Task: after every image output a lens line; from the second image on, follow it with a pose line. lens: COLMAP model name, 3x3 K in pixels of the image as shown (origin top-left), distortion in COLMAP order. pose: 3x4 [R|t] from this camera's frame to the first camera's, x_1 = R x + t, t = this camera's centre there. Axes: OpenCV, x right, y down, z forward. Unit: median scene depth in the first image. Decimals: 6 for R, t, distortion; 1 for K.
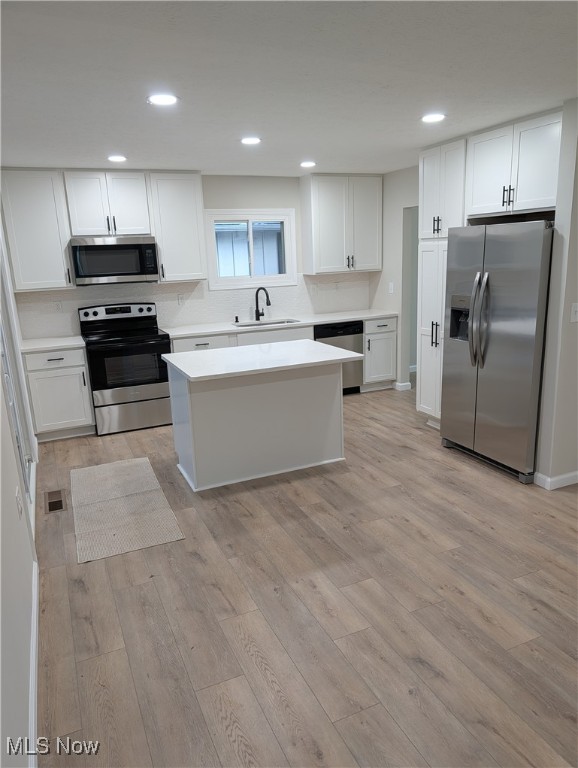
lens RADIAL K [[548.8, 0, 290.6], [0, 548.8, 387.5], [0, 0, 1]] dist [0.010407, -0.016755]
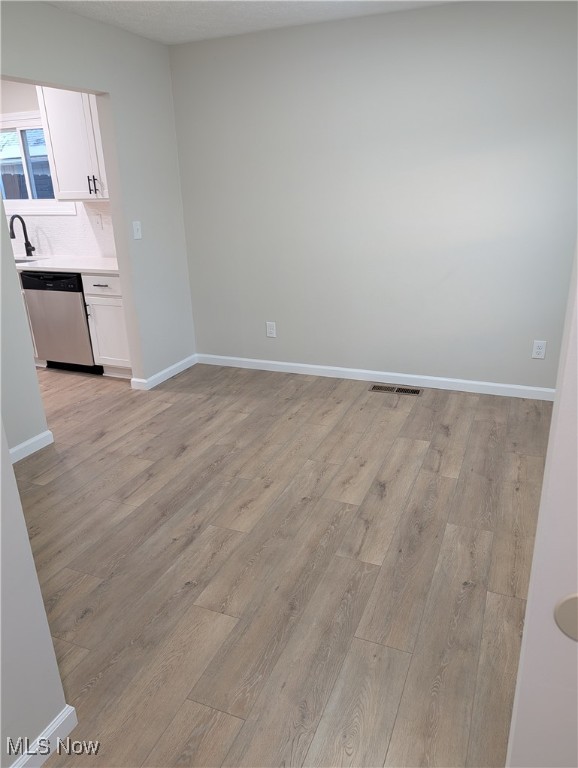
lens RADIAL K [[548.8, 0, 290.7], [0, 548.8, 378.6], [0, 0, 1]] dist [0.010407, -0.016755]
pose [[0.683388, 0.265607, -0.680025, 1.019671], [-0.171832, 0.963821, 0.203771, -0.226270], [0.709545, -0.022404, 0.704304, 0.876063]]
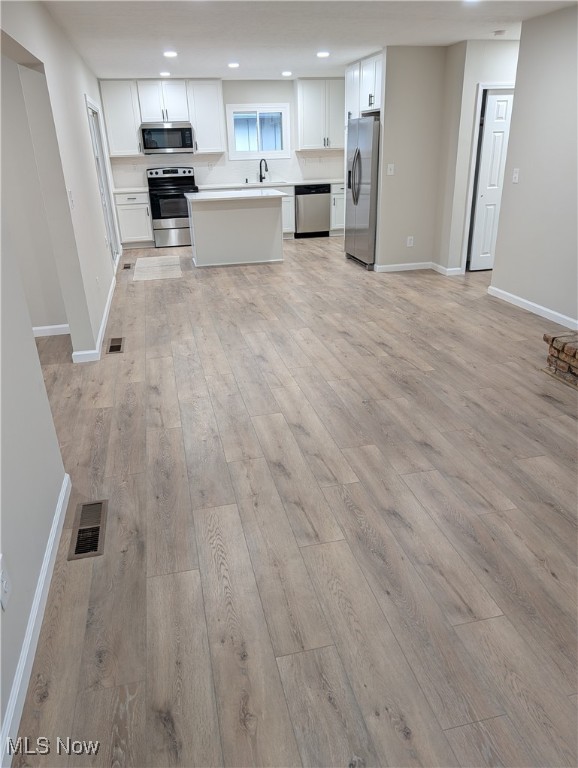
lens RADIAL K [[548.8, 0, 285.6], [0, 548.8, 380.2], [0, 0, 1]] dist [0.010407, -0.016755]
pose [[0.982185, 0.085814, -0.167180, 0.382689], [-0.055449, 0.982378, 0.178493, 0.174071], [0.179551, -0.166043, 0.969635, -0.678488]]
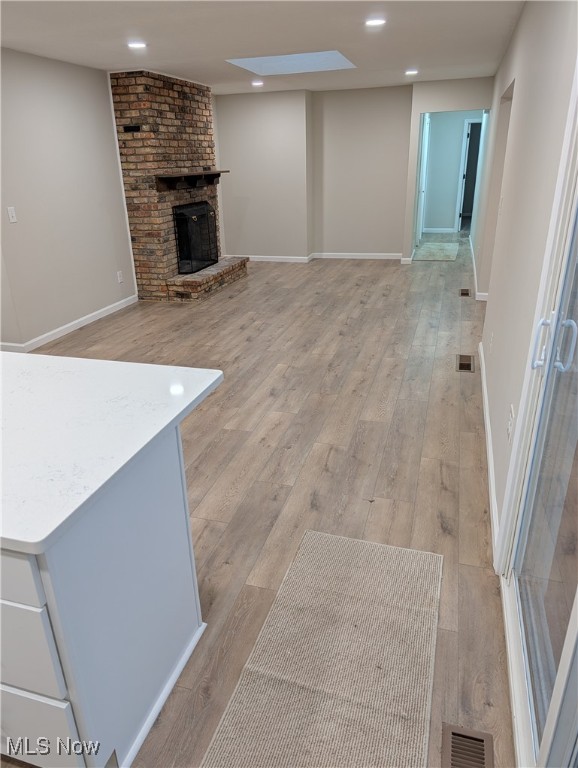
lens RADIAL K [[548.8, 0, 285.9], [0, 548.8, 386.5], [0, 0, 1]] dist [0.010407, -0.016755]
pose [[-0.756401, -0.196581, 0.623870, -0.395979], [0.213859, 0.827032, 0.519887, -0.190147], [-0.618160, 0.526663, -0.583527, 0.886080]]
